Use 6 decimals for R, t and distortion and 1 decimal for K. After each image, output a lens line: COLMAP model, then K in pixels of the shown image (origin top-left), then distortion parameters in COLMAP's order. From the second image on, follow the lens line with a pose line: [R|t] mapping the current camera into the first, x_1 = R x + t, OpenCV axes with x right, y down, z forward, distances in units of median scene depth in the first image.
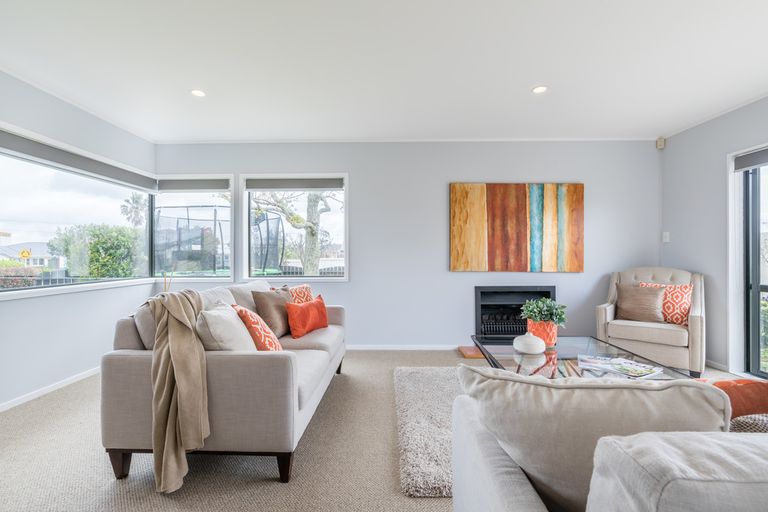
lens RADIAL K [[334.9, 0, 386.7], [0, 334.9, 255.4], [0, 0, 1]] dist [0.004865, -0.000177]
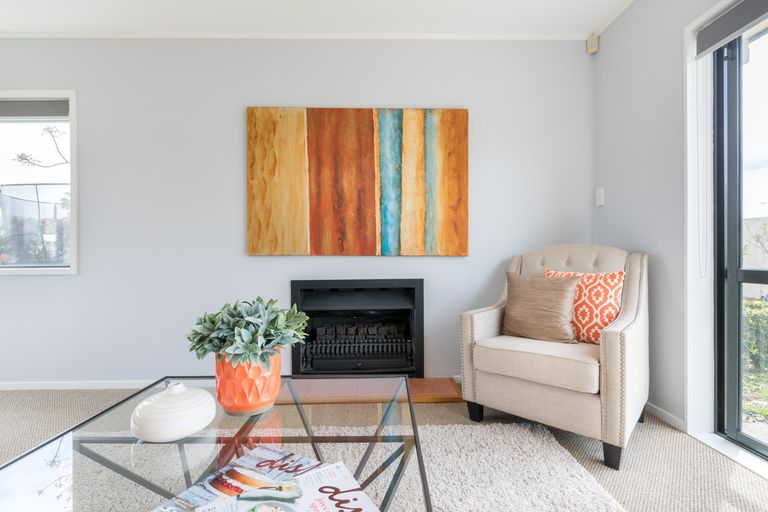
lens RADIAL K [[367.5, 0, 377.9], [0, 367.5, 255.8], [0, 0, 1]] dist [0.003467, 0.000269]
pose [[0.999624, -0.005608, 0.026856, 0.405561], [0.005450, 0.999968, 0.005941, 0.045546], [-0.026889, -0.005792, 0.999622, 0.339627]]
